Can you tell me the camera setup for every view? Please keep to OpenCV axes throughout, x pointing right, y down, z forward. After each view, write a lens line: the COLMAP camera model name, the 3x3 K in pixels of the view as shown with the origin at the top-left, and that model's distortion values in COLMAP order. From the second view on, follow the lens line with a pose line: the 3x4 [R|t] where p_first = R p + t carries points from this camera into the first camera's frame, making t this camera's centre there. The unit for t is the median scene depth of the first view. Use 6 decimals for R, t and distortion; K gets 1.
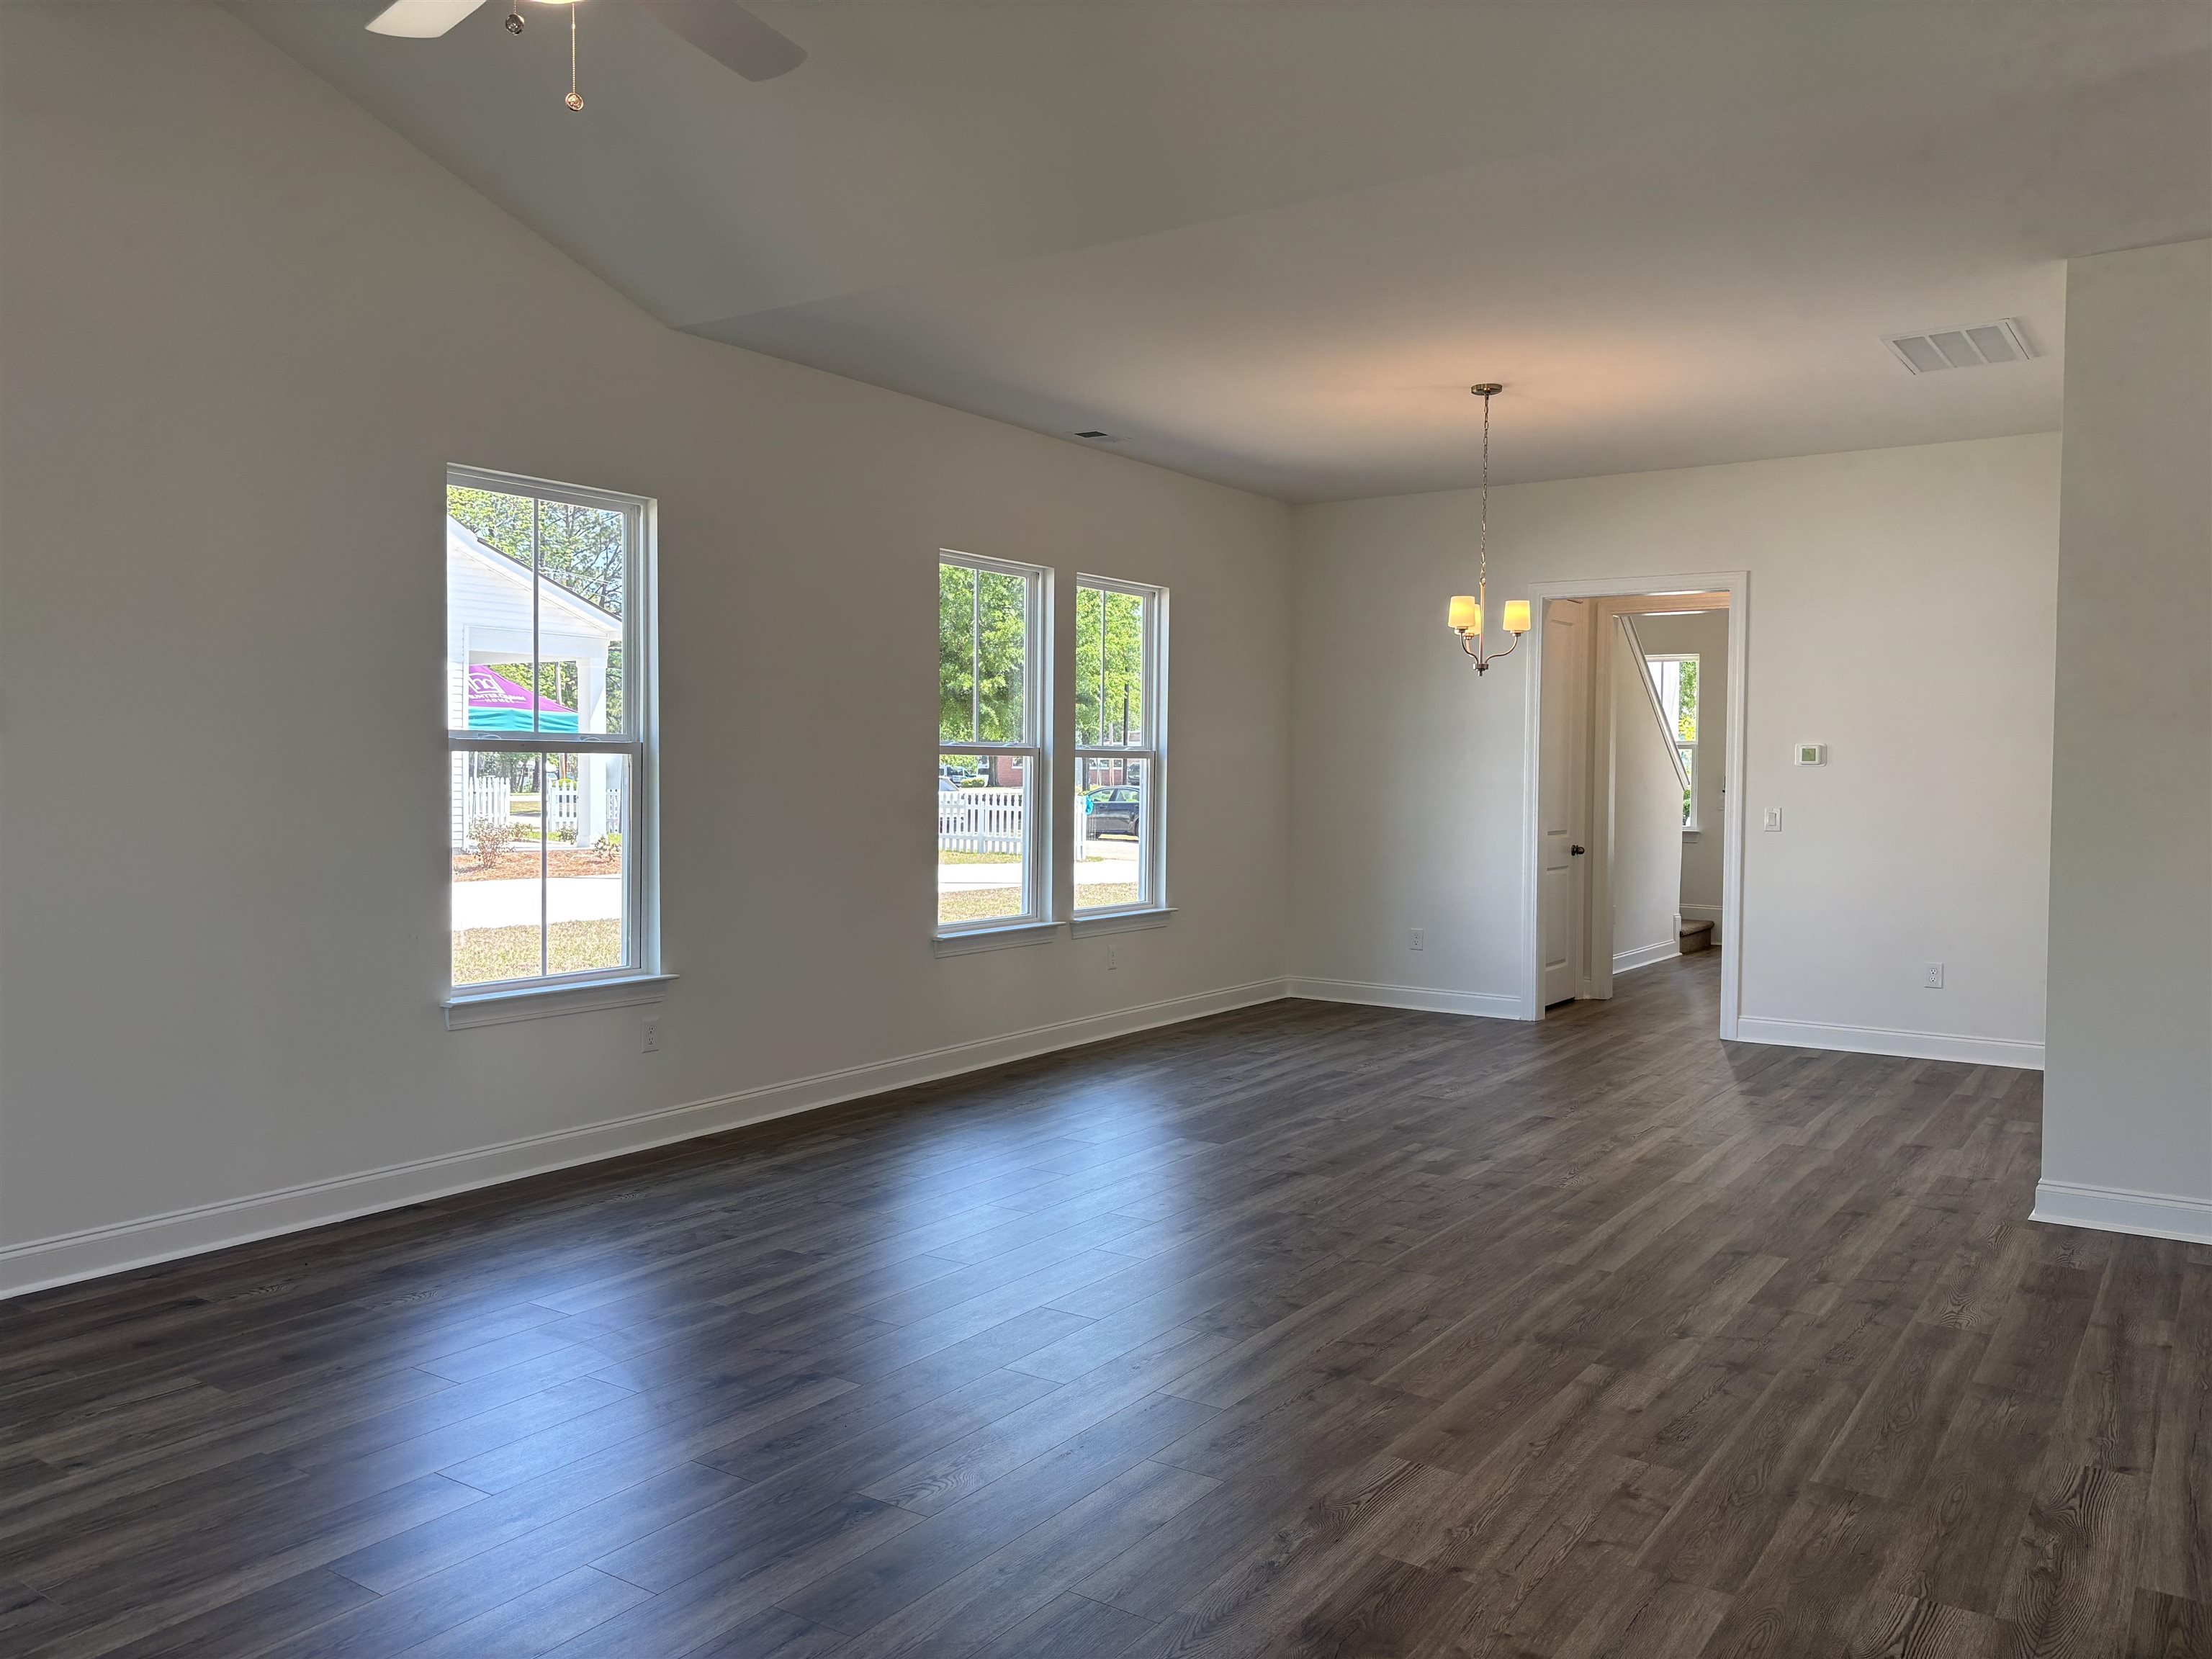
lens RADIAL K [[1665.8, 0, 1100.1], [0, 1665.8, 833.1], [0, 0, 1]] dist [0.054861, -0.065036]
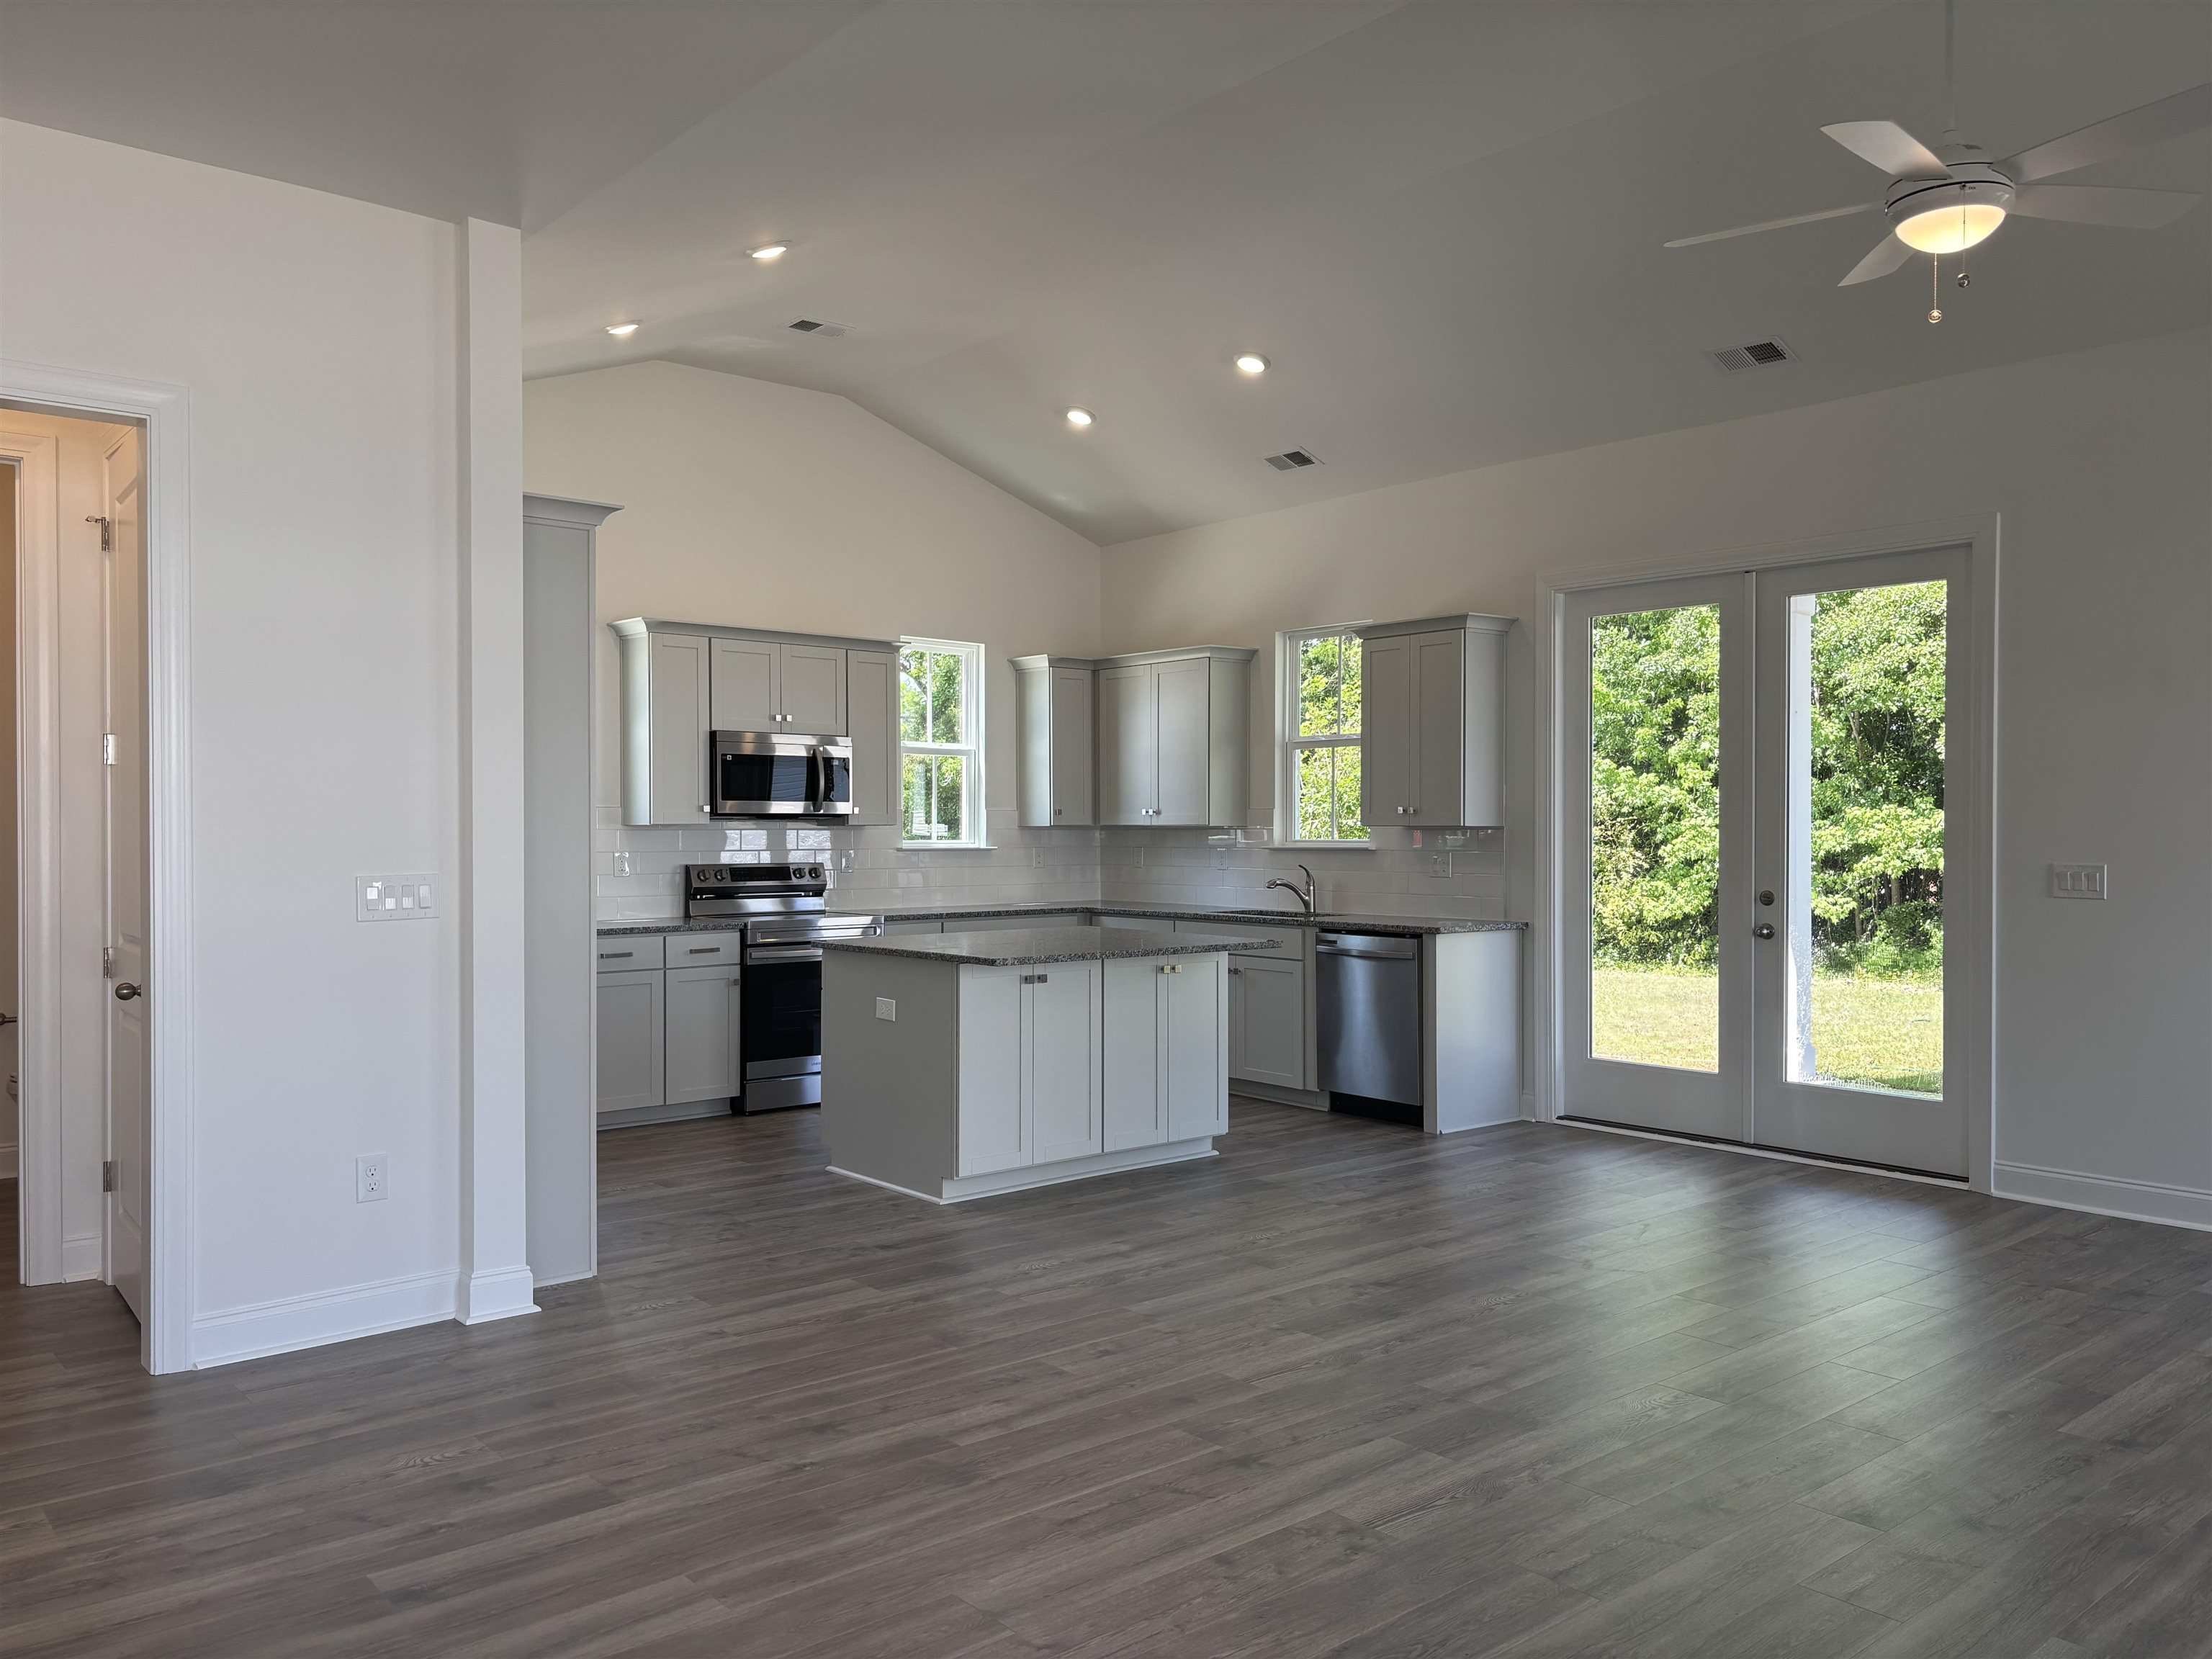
lens RADIAL K [[1665.8, 0, 1101.1], [0, 1665.8, 833.0], [0, 0, 1]] dist [0.054861, -0.065036]
pose [[-0.966277, -0.008614, 0.257360, -0.011081], [0.002439, 0.999089, 0.042597, -0.046097], [-0.257493, 0.041788, -0.965376, 1.474990]]
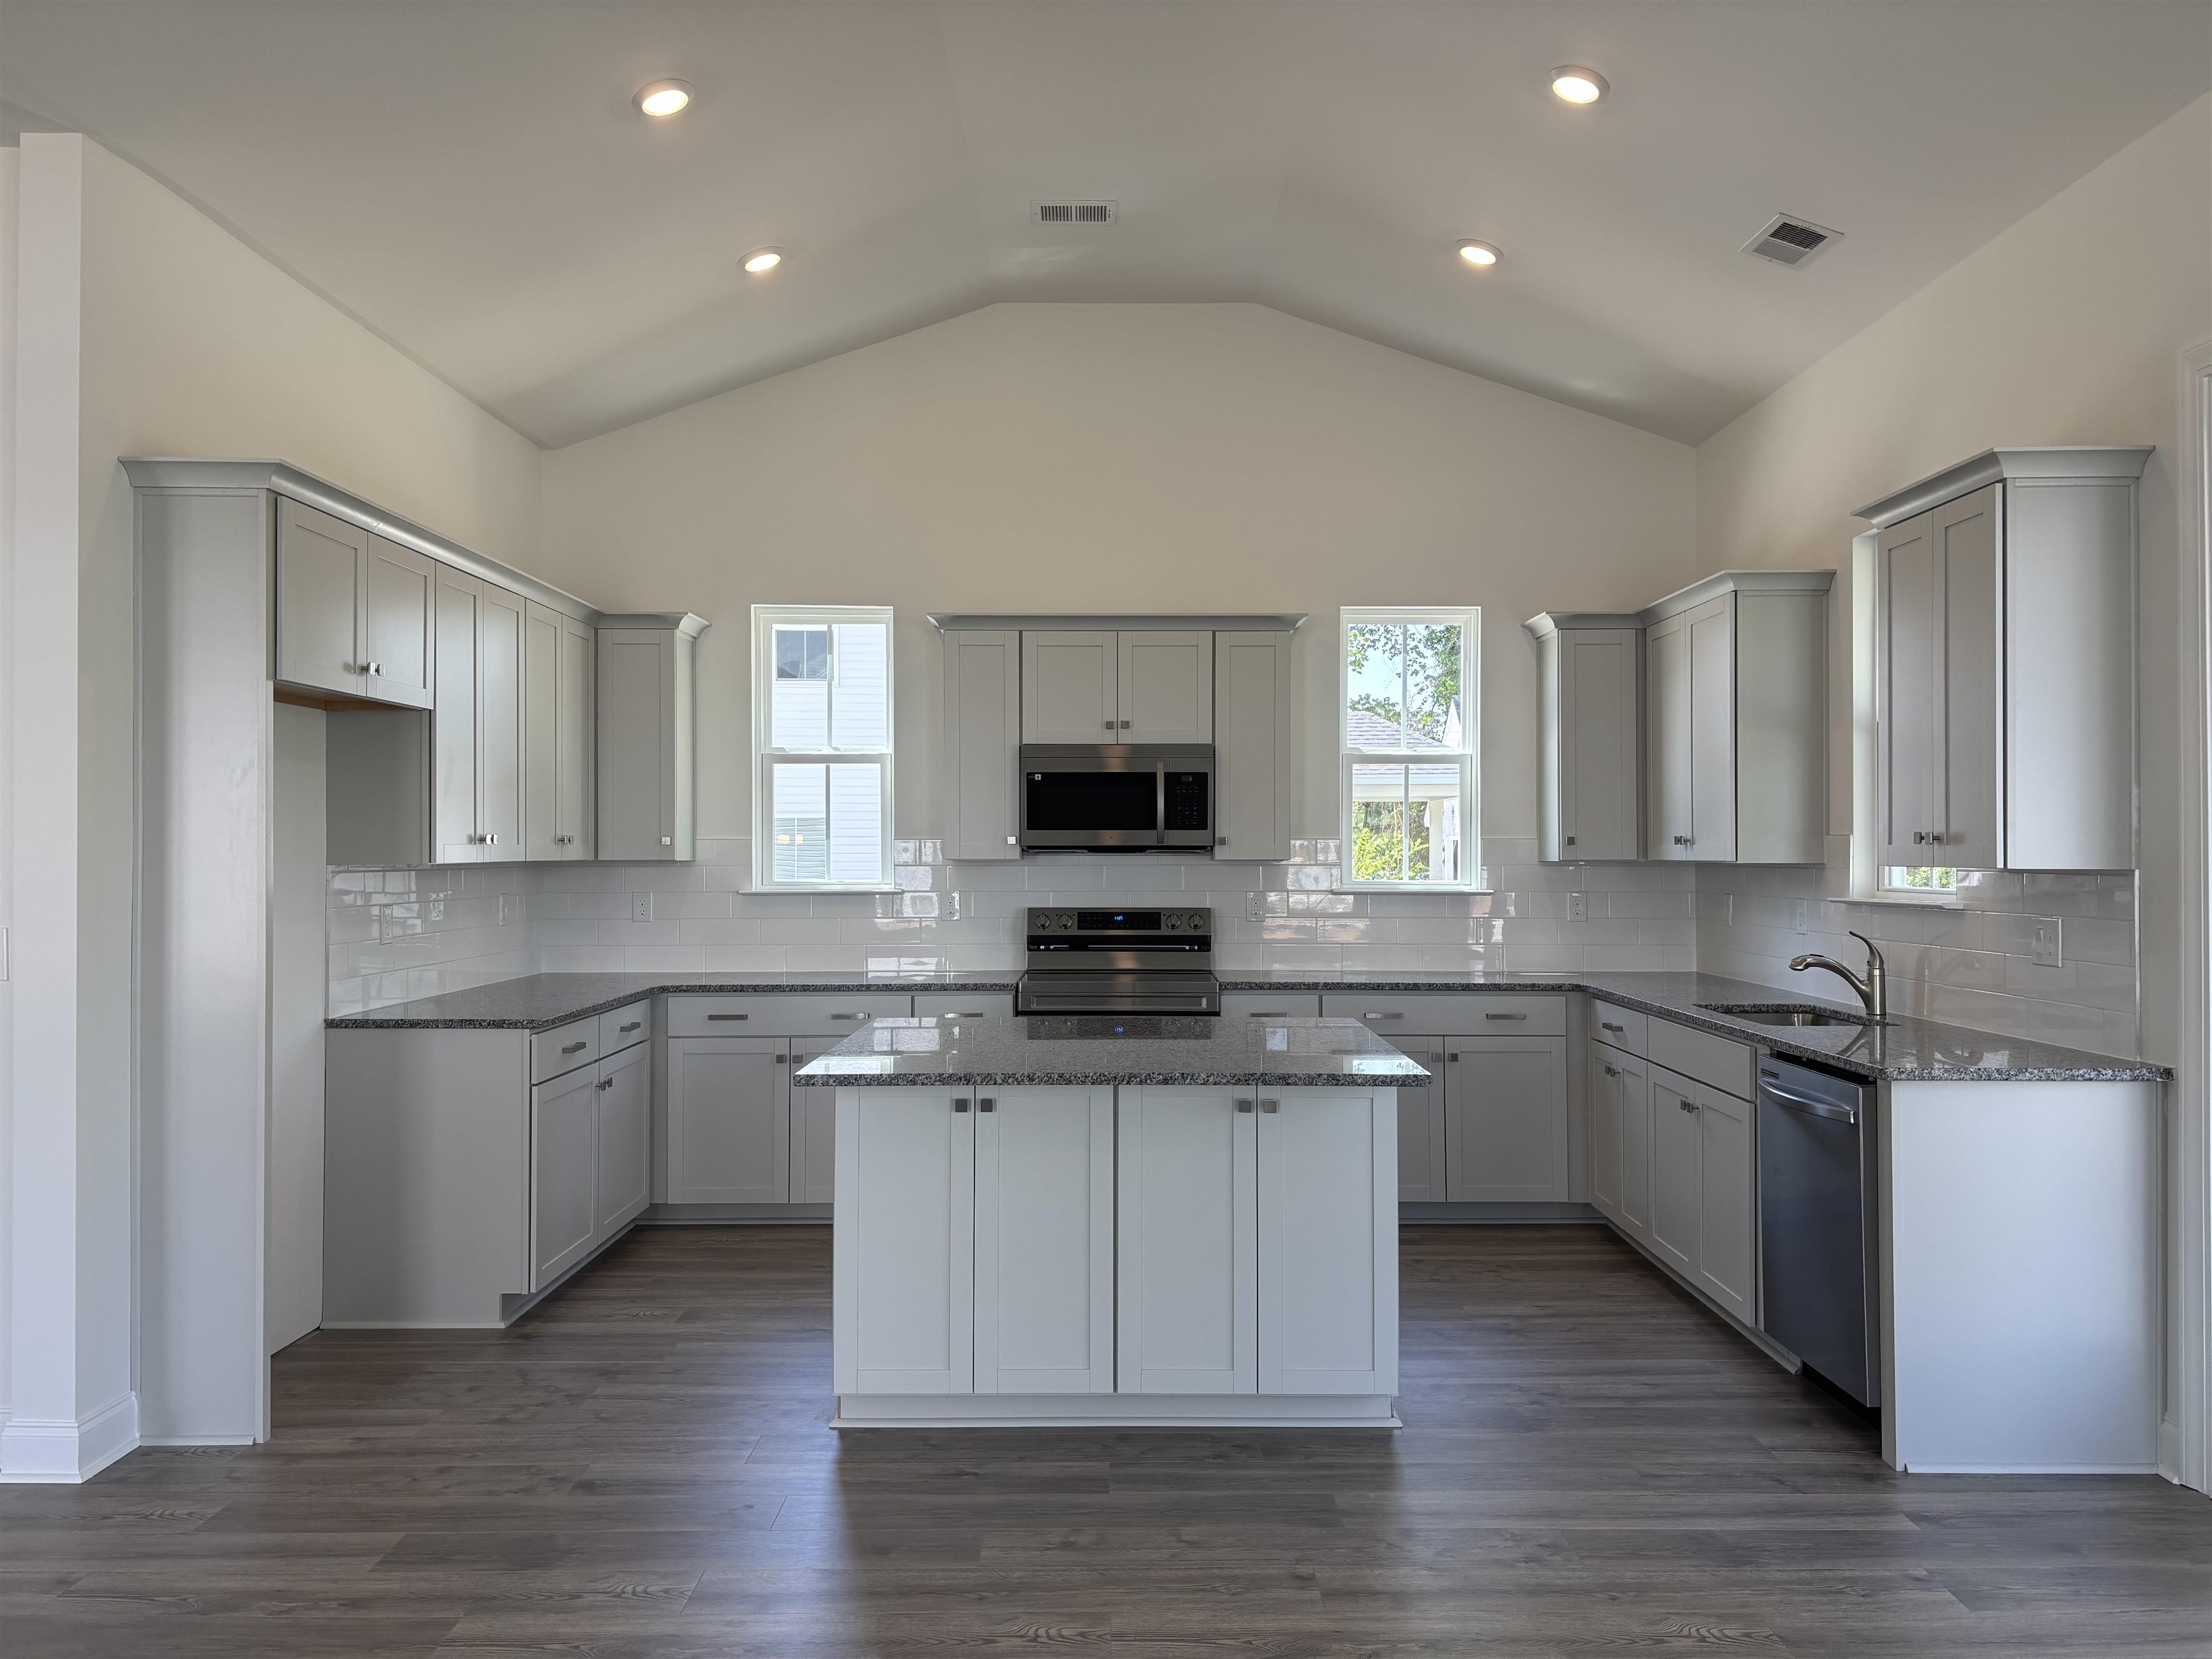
lens RADIAL K [[1665.8, 0, 1108.8], [0, 1665.8, 838.6], [0, 0, 1]] dist [0.054861, -0.065036]
pose [[-0.566123, -0.002476, 0.824317, -0.344251], [0.028481, 0.999340, 0.022562, -0.031096], [-0.823828, 0.036250, -0.565679, 0.705104]]
